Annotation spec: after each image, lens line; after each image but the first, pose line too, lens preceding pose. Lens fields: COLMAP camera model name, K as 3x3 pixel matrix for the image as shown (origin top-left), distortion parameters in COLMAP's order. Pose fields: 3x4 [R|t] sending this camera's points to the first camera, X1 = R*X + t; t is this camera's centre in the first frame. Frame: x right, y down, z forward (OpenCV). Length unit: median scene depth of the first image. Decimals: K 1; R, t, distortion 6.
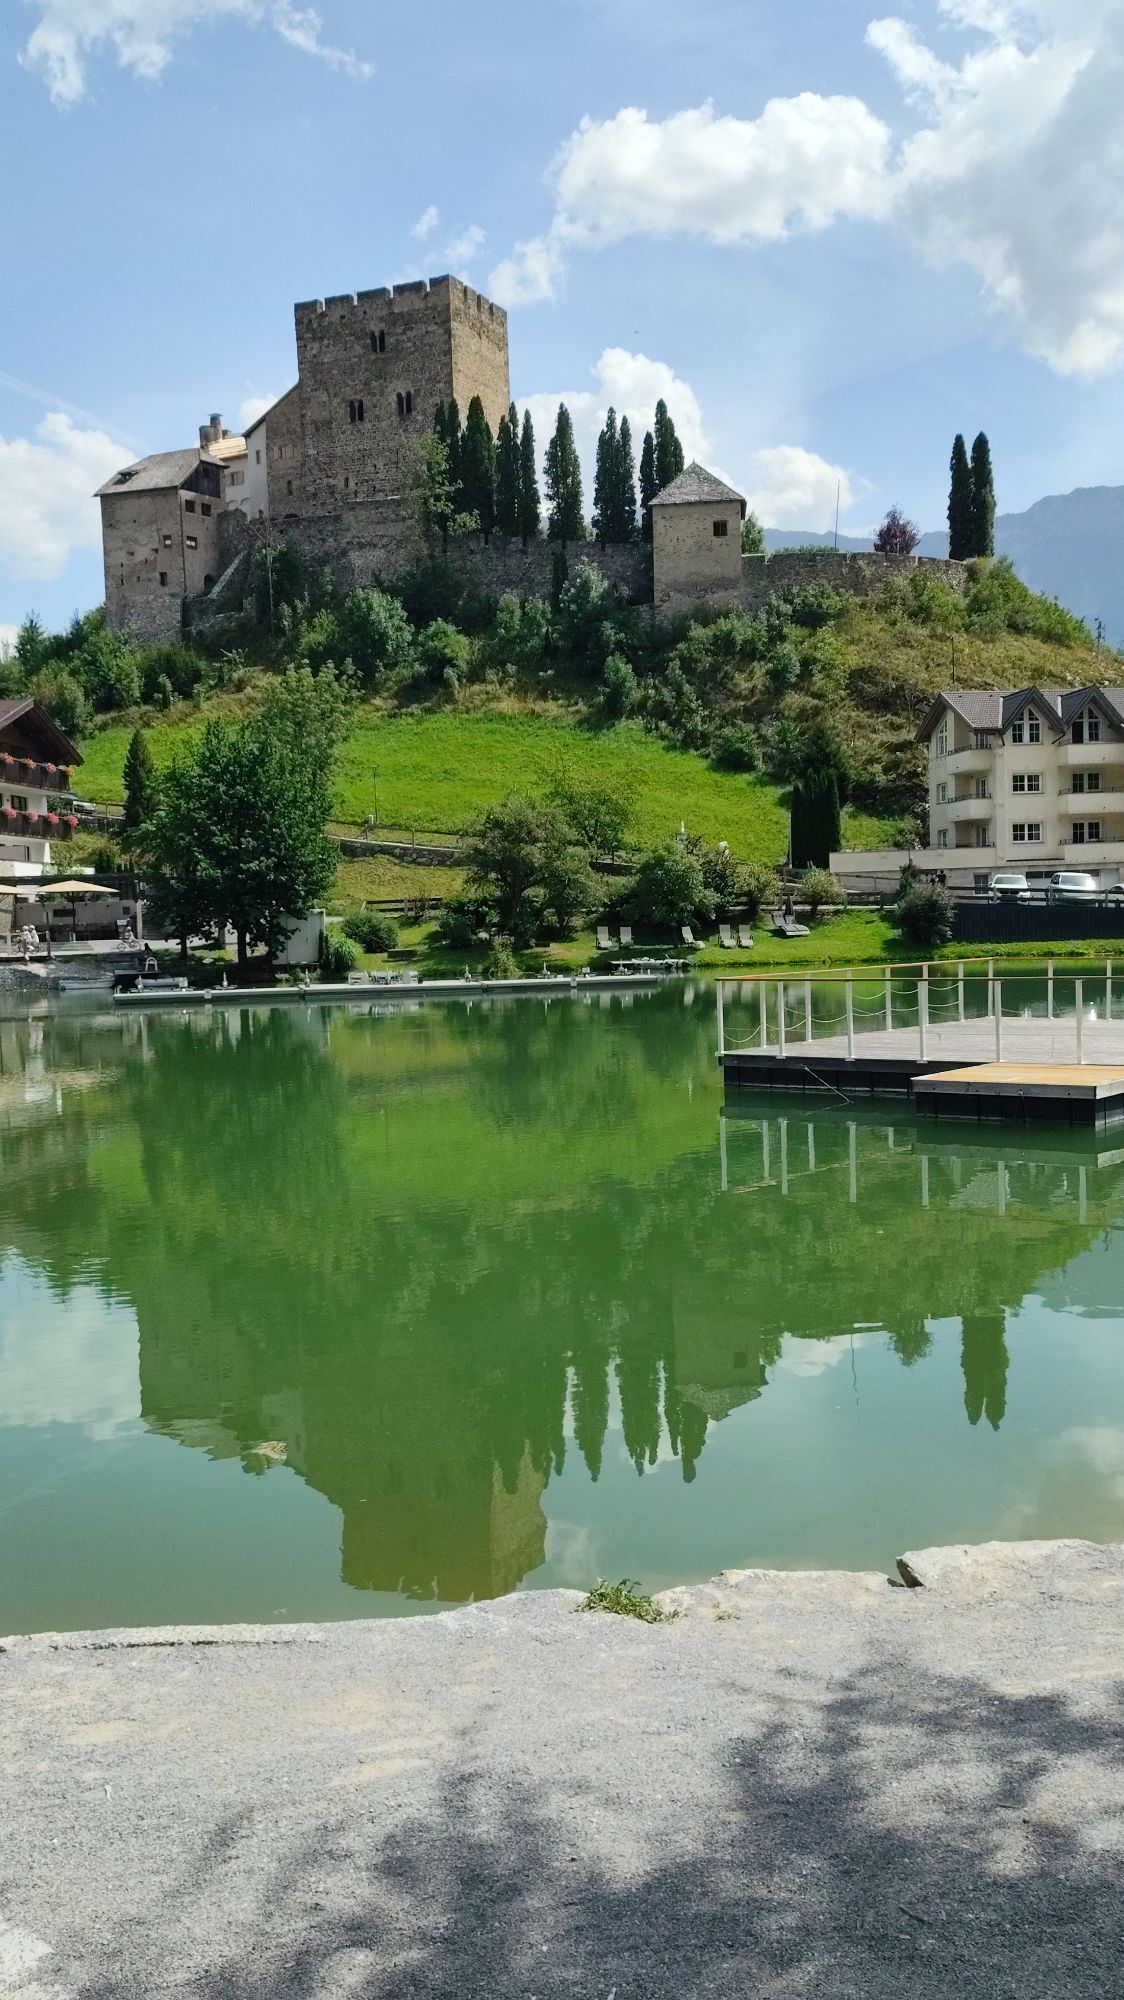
lens RADIAL K [[1788.0, 0, 560.0], [0, 1788.0, 1024.4], [0, 0, 1]] dist [0.077466, -0.000621]
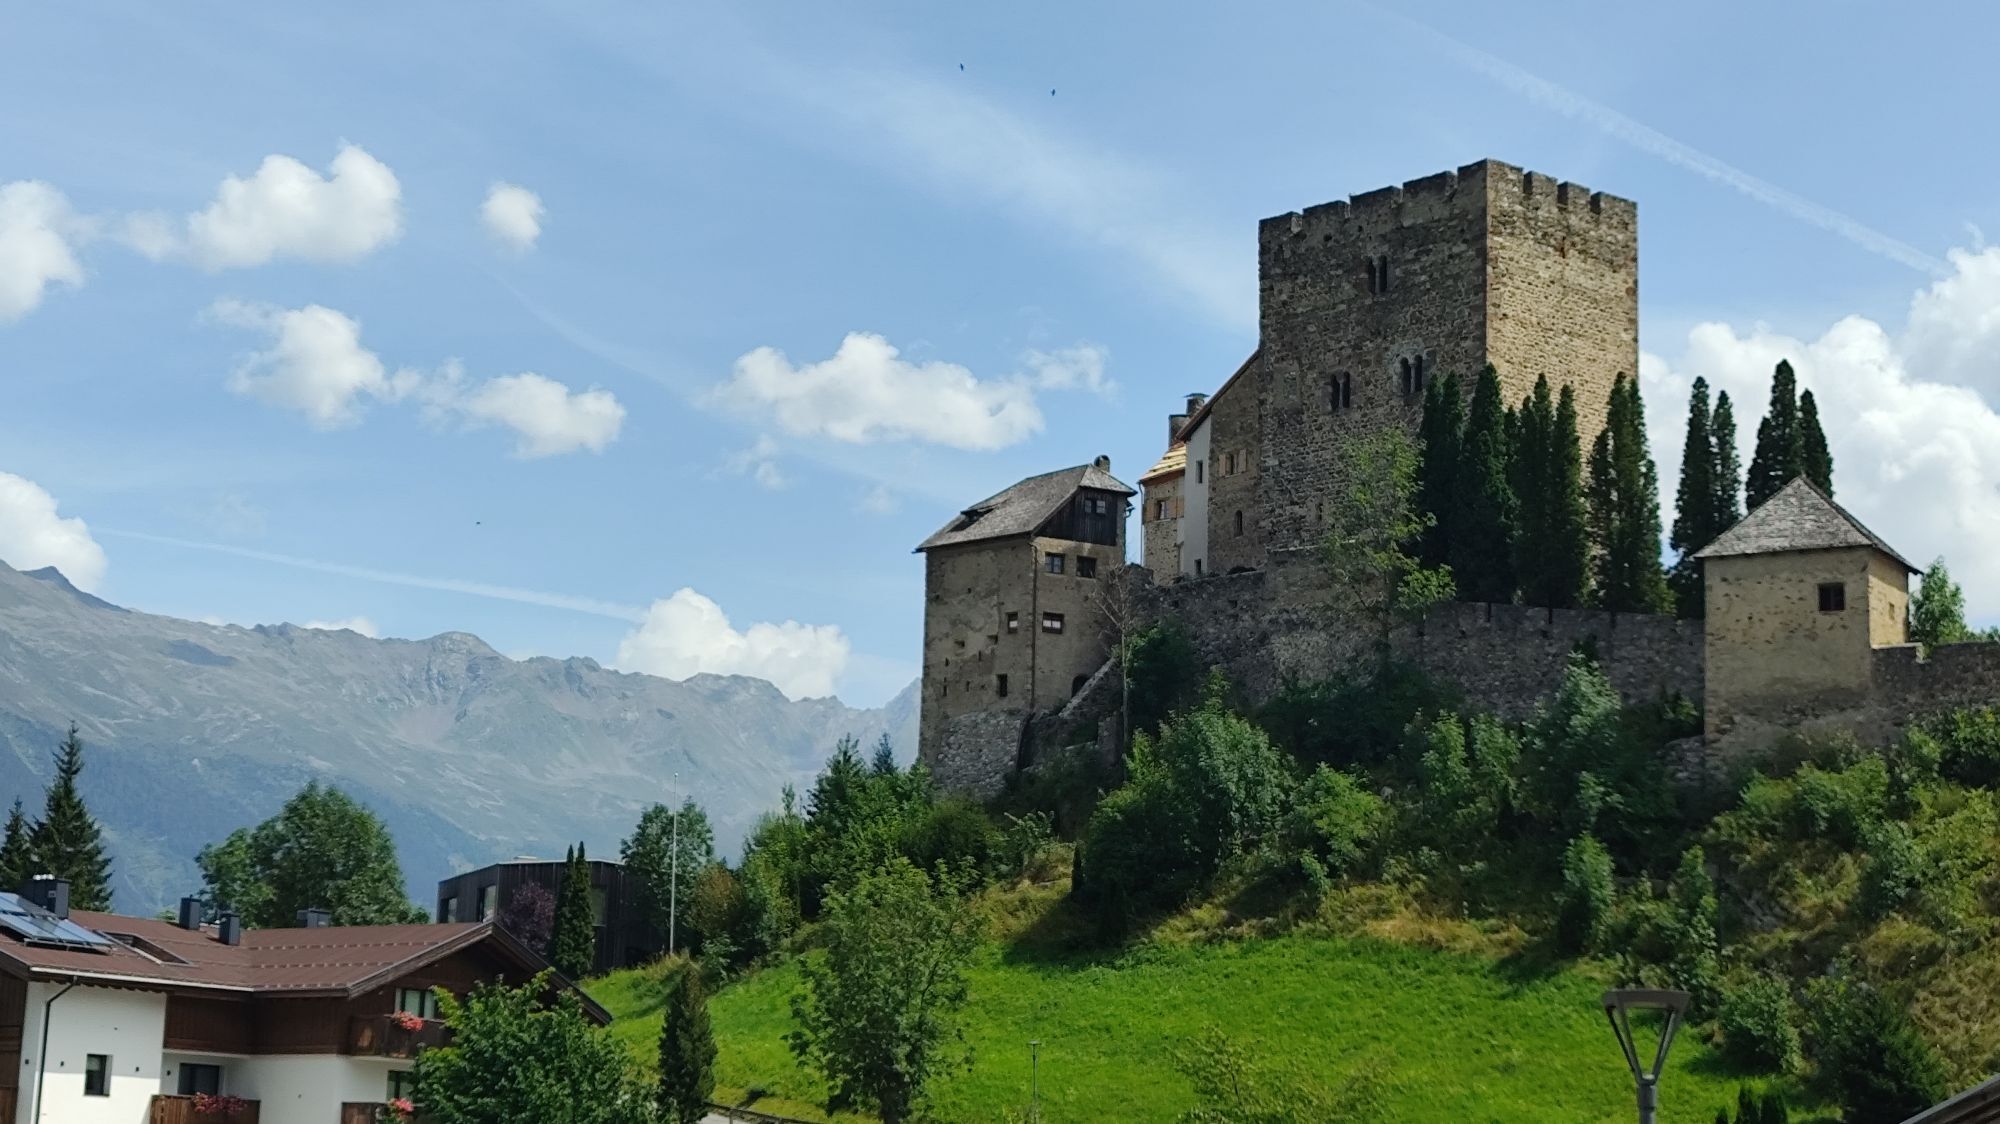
lens RADIAL K [[3574.7, 0, 1000.0], [0, 3574.7, 562.0], [0, 0, 1]] dist [0.047674, 0.298509]
pose [[0.897879, -0.025549, -0.439500, 0.340565], [-0.080805, 0.971790, -0.221573, -0.036819], [0.432763, 0.234460, 0.870486, -0.011888]]
